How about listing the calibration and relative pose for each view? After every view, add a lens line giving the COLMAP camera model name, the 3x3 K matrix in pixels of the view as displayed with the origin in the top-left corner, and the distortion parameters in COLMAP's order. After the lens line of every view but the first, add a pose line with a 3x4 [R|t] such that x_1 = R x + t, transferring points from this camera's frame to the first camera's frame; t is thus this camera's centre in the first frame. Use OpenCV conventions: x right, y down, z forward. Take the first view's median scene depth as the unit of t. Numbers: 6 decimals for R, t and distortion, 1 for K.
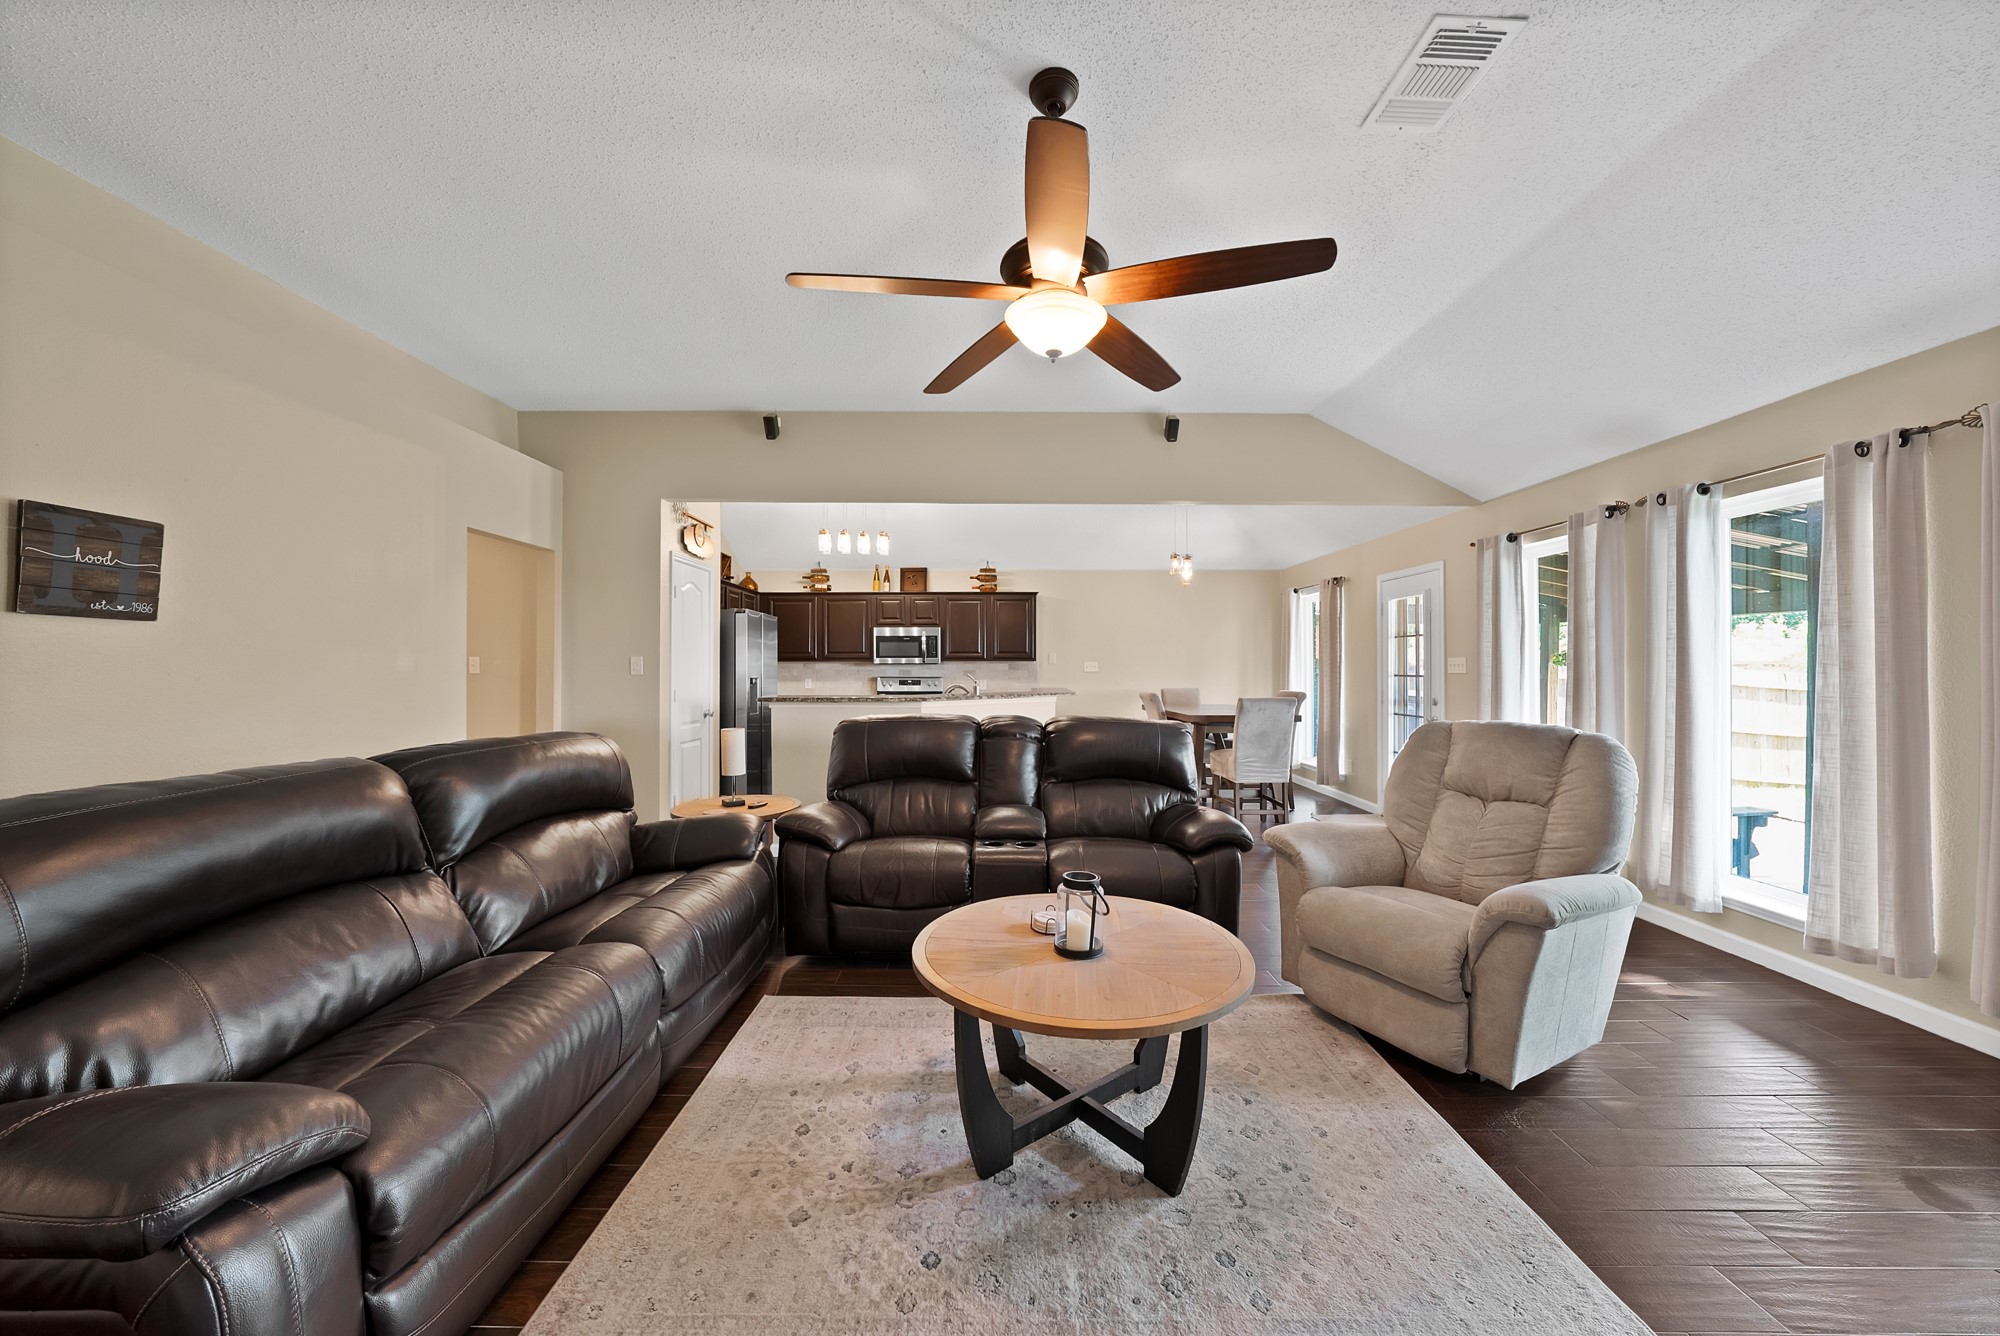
lens RADIAL K [[726.3, 0, 993.6], [0, 726.3, 649.7], [0, 0, 1]] dist [-0.014938, 0.001576]
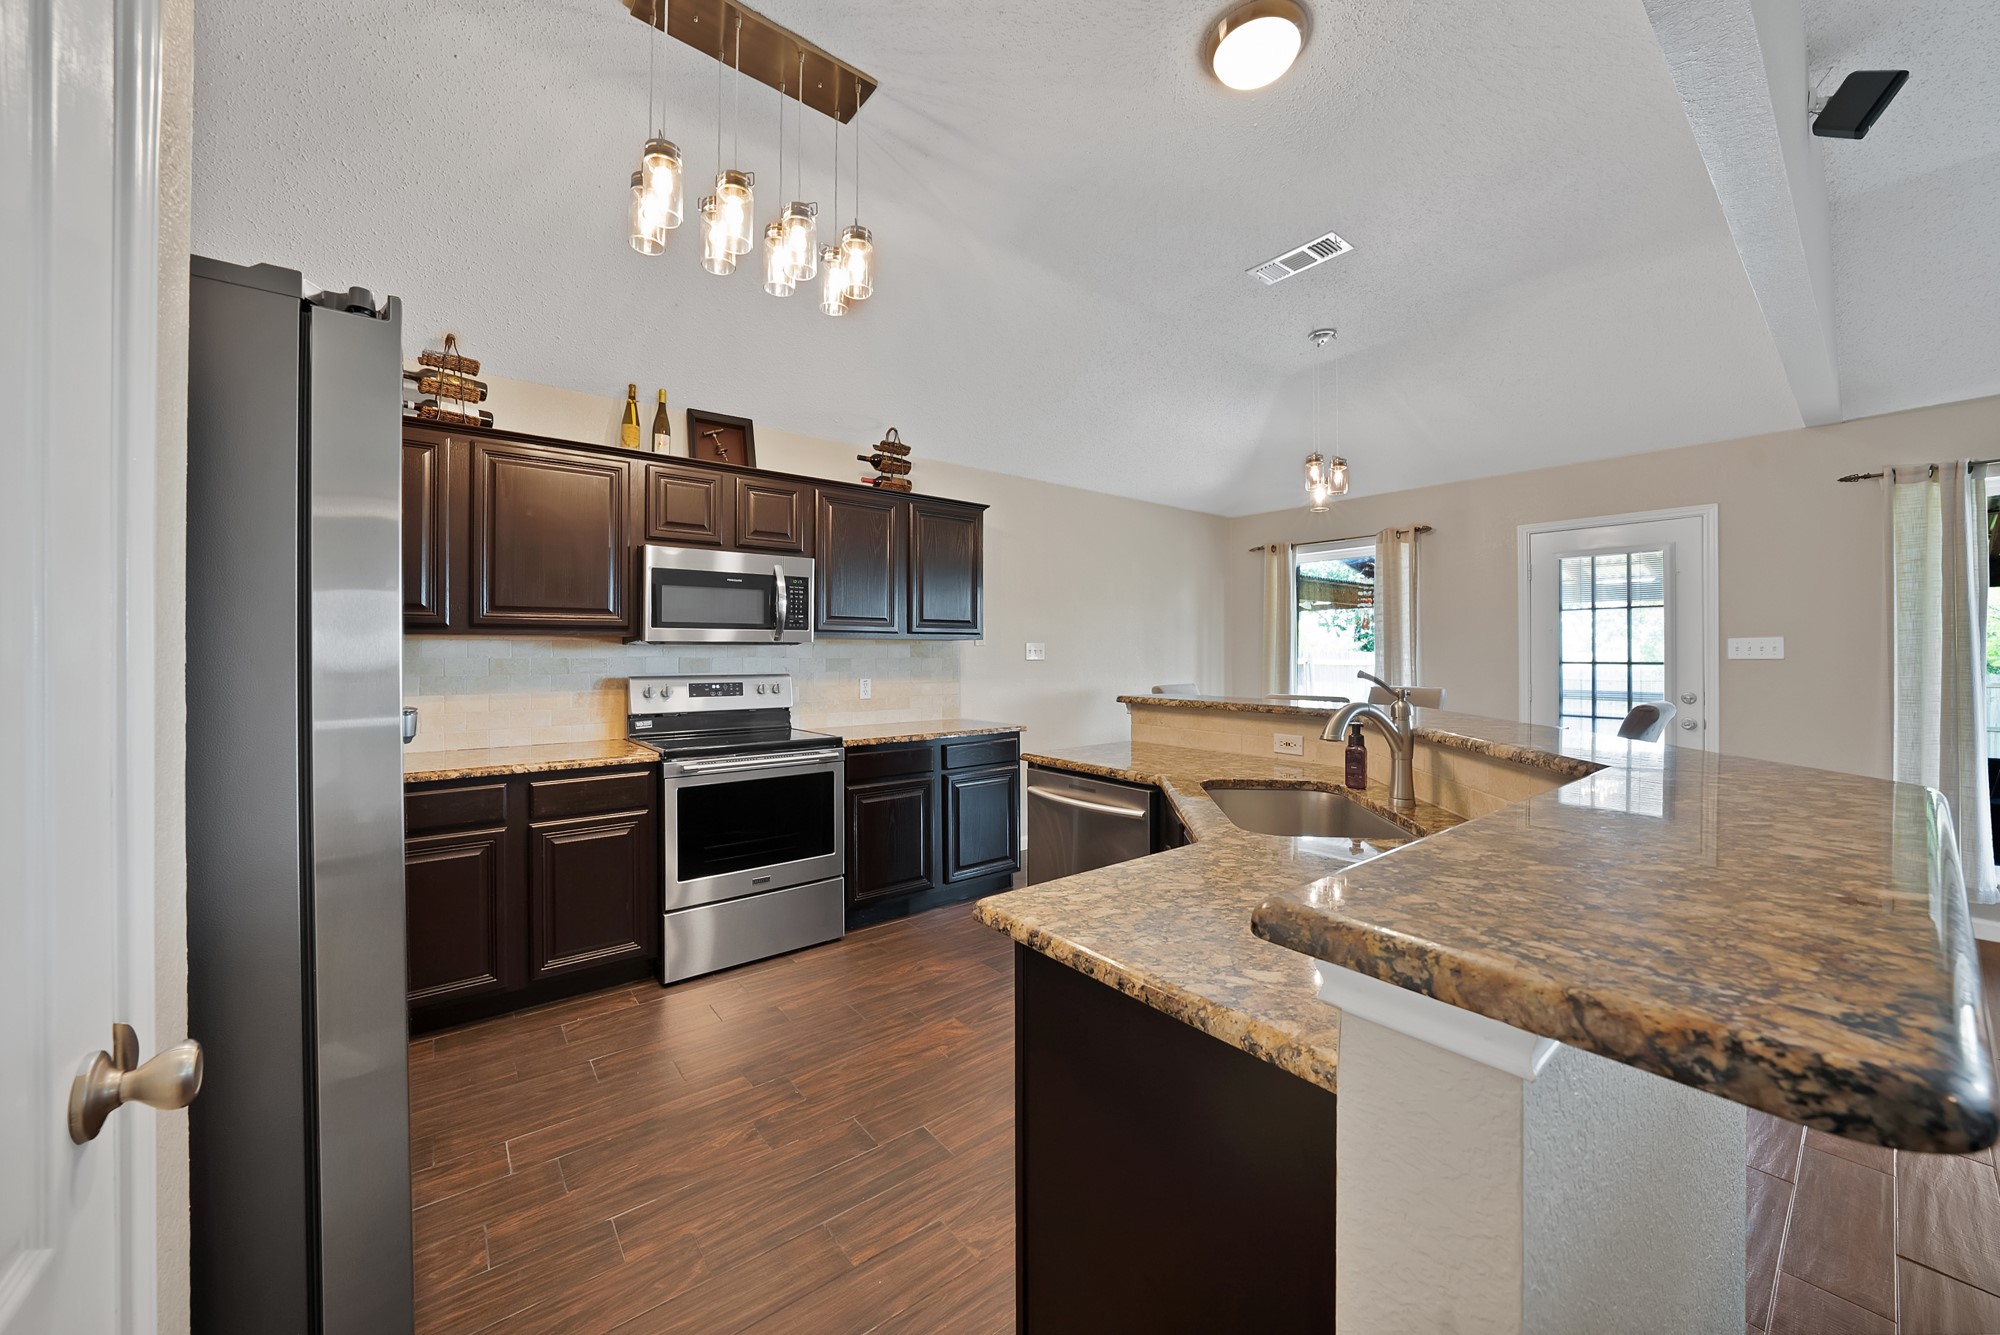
lens RADIAL K [[726.3, 0, 1002.5], [0, 726.3, 657.7], [0, 0, 1]] dist [-0.014938, 0.001576]
pose [[0.778197, -0.005329, 0.627997, -0.257770], [-0.014941, 0.999524, 0.026995, 0.014599], [-0.627842, -0.030391, 0.777747, 0.597991]]
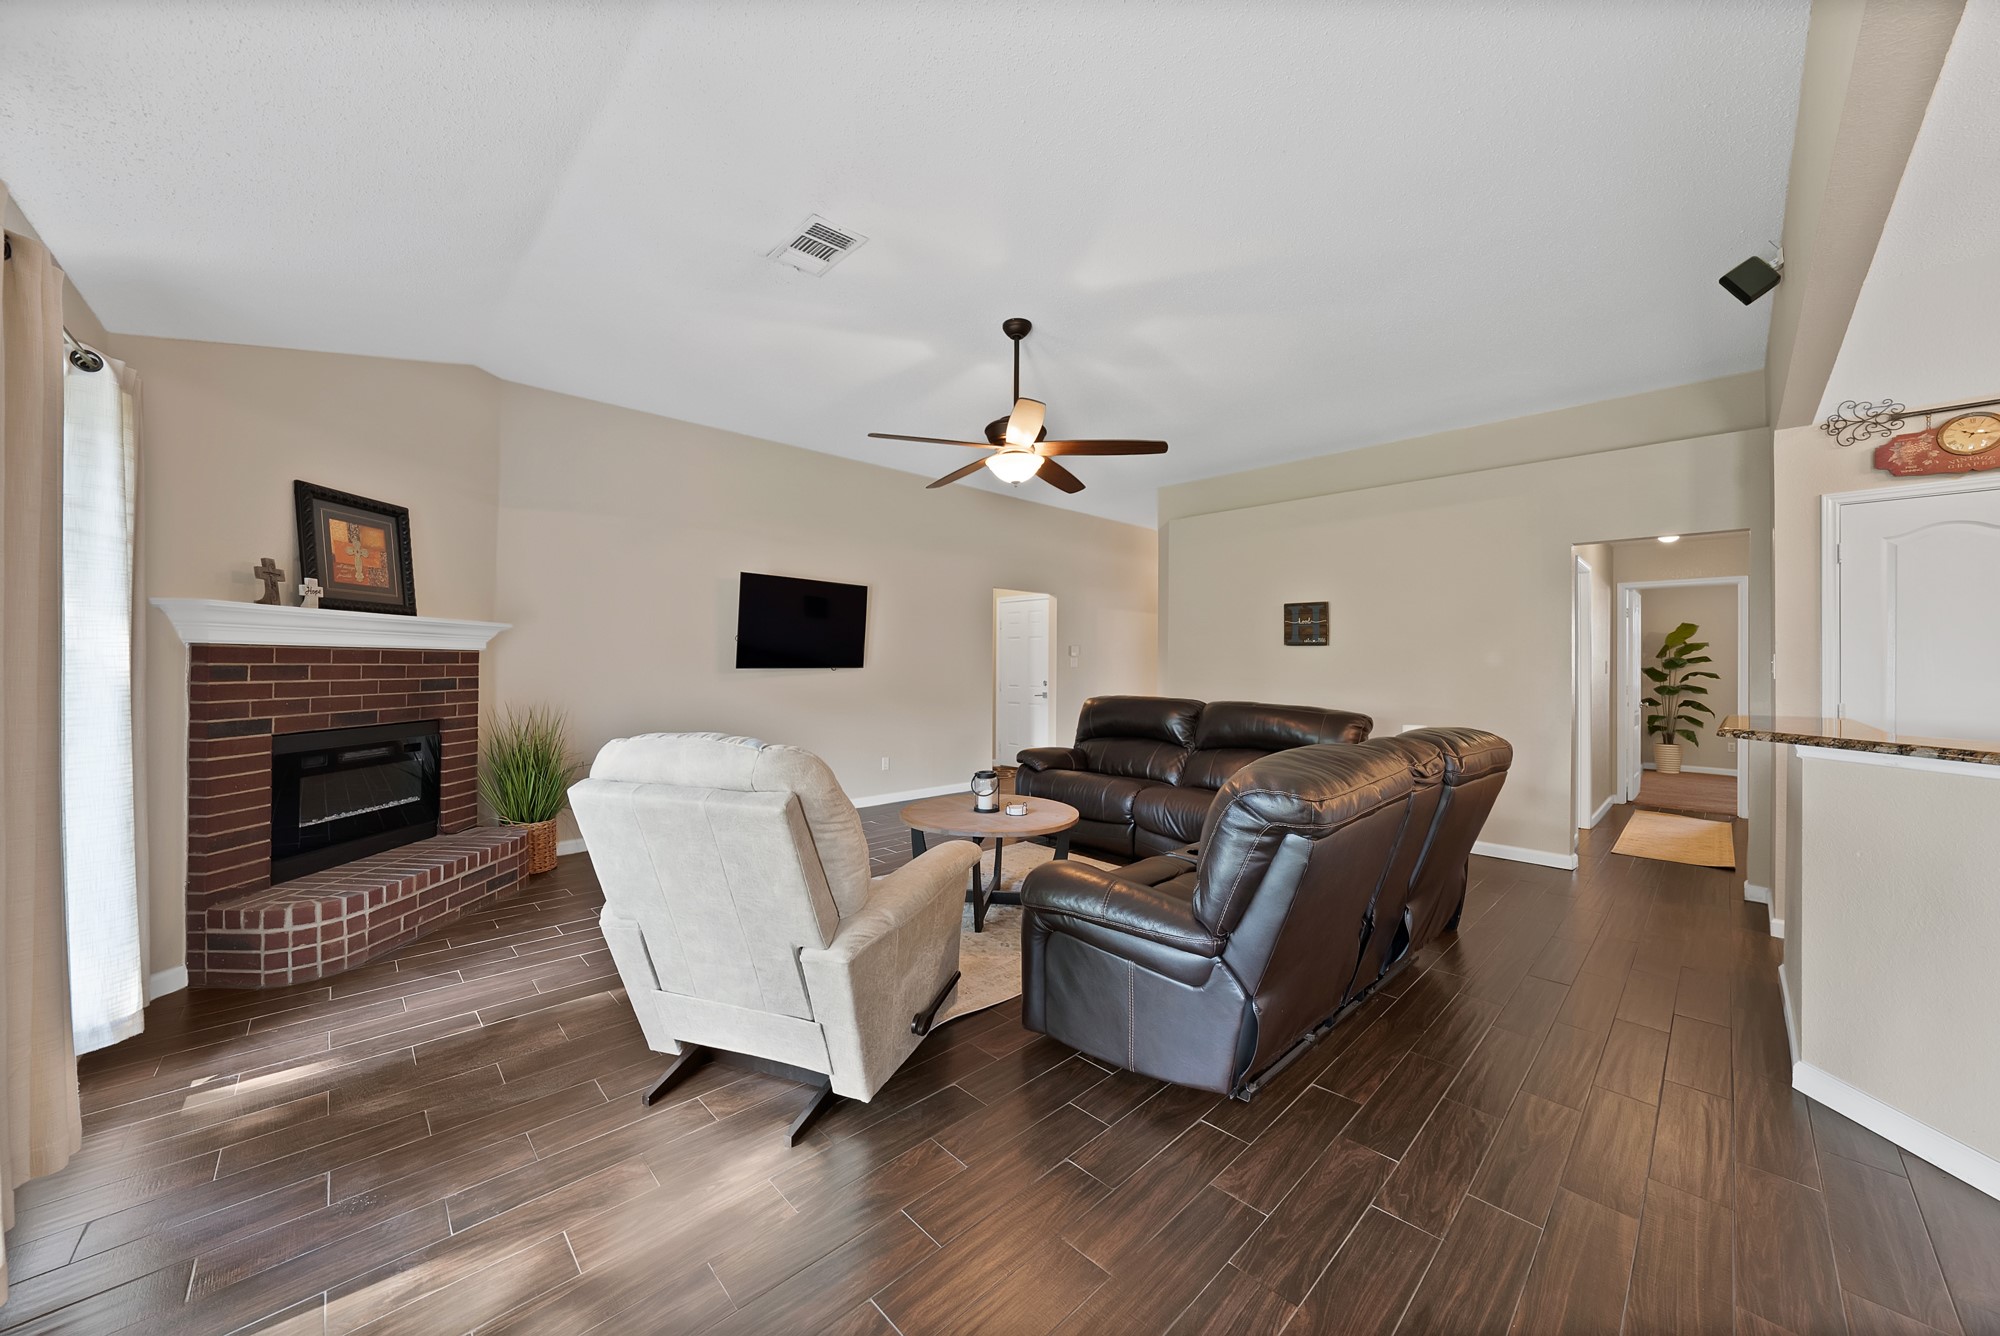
lens RADIAL K [[726.3, 0, 1010.1], [0, 726.3, 661.3], [0, 0, 1]] dist [-0.014938, 0.001576]
pose [[-0.712461, -0.010373, -0.701635, 0.346047], [0.008993, 0.999674, -0.023911, 0.016604], [0.701654, -0.023345, -0.712135, 0.606863]]
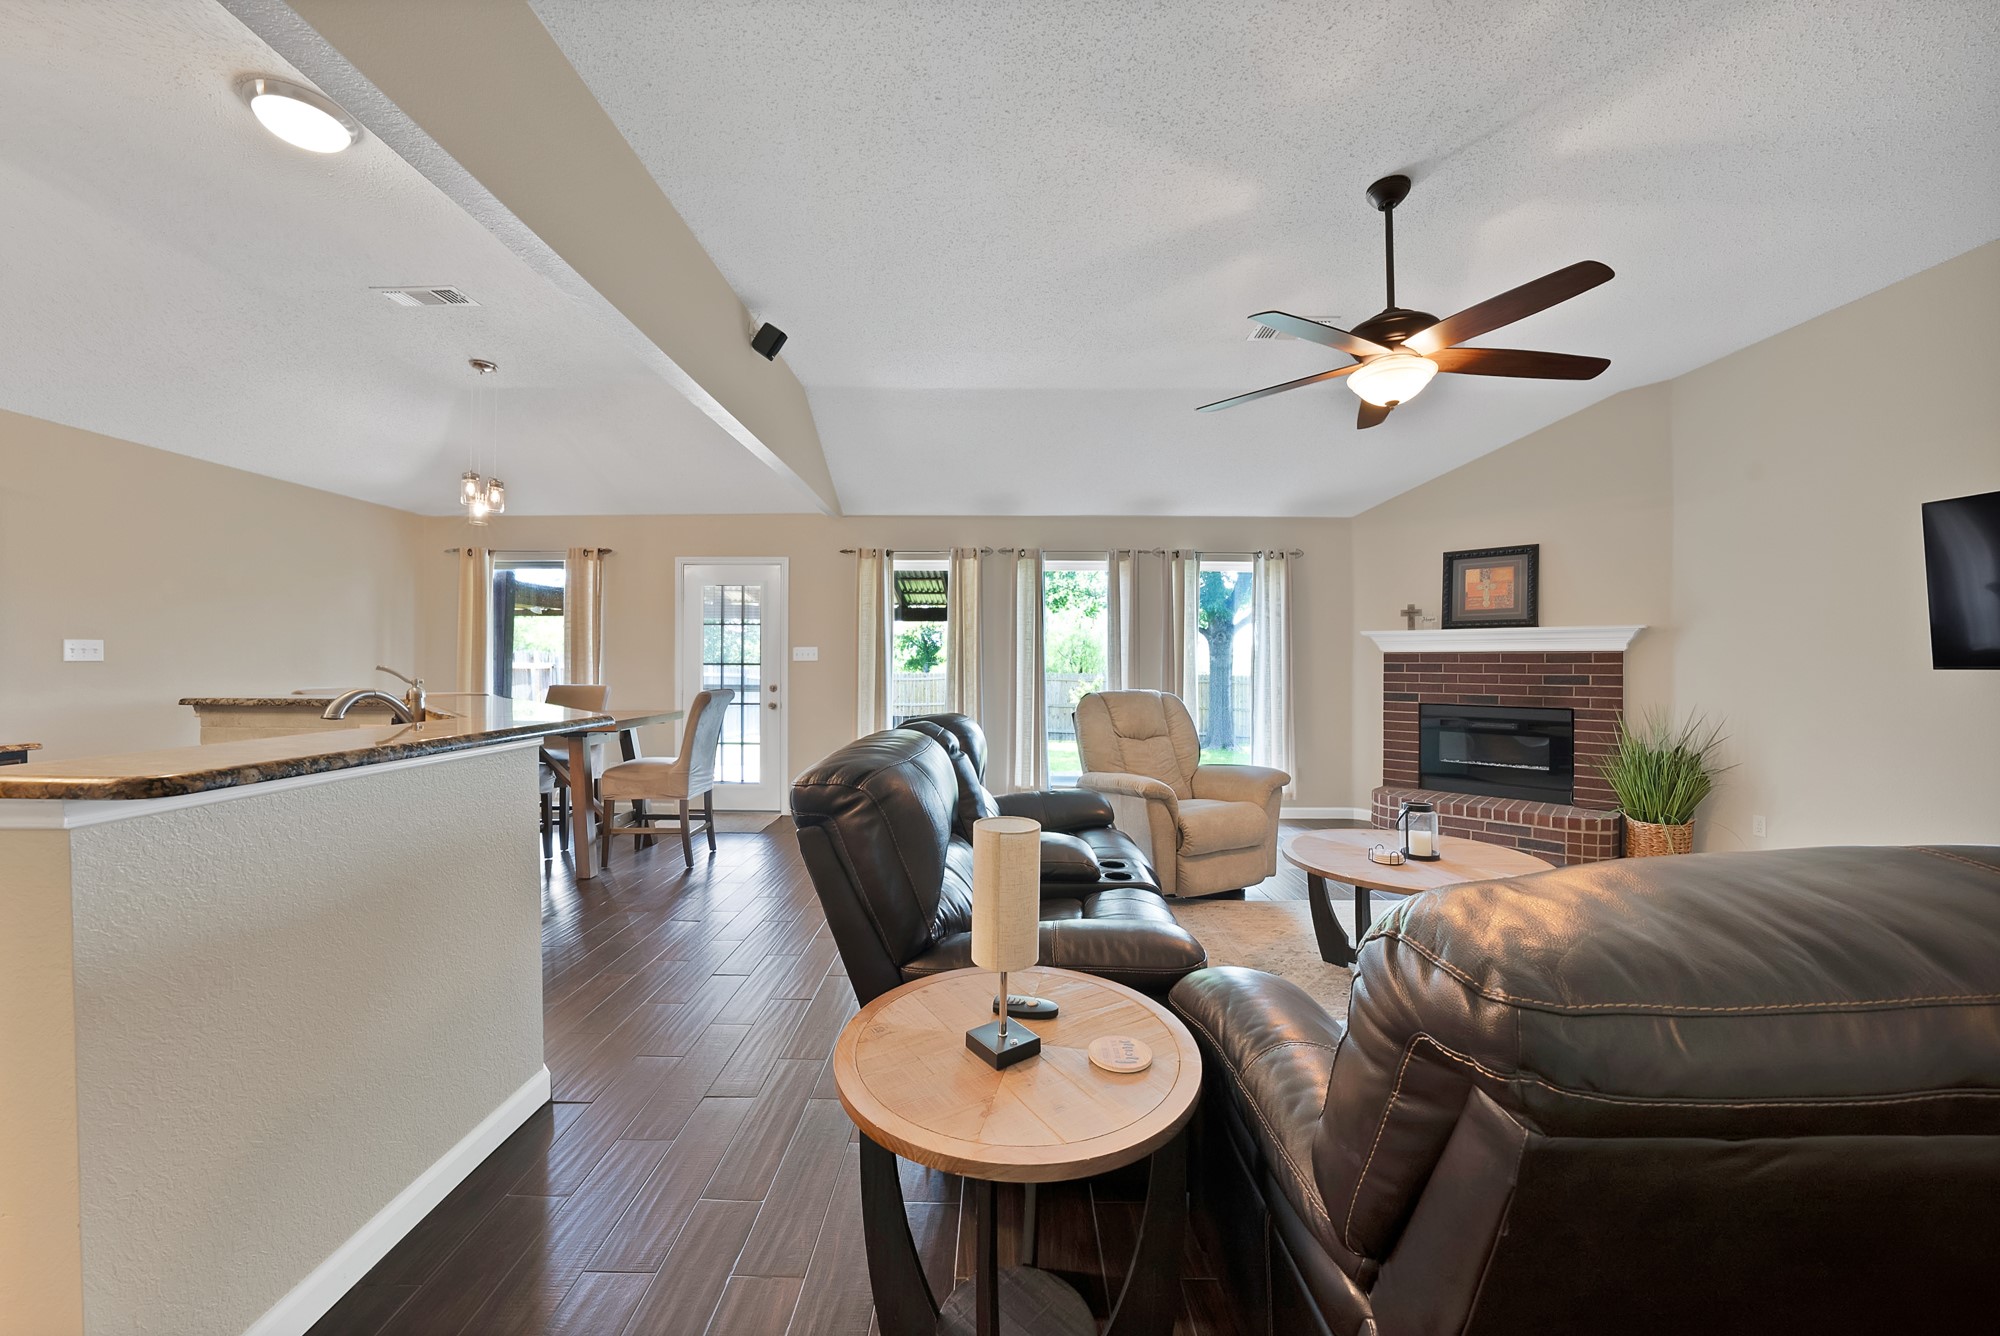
lens RADIAL K [[726.3, 0, 995.6], [0, 726.3, 653.4], [0, 0, 1]] dist [-0.014938, 0.001576]
pose [[0.012298, 0.009565, 0.999879, -0.309715], [-0.029314, 0.999528, -0.009201, 0.014506], [-0.999495, -0.029197, 0.012573, 0.454118]]
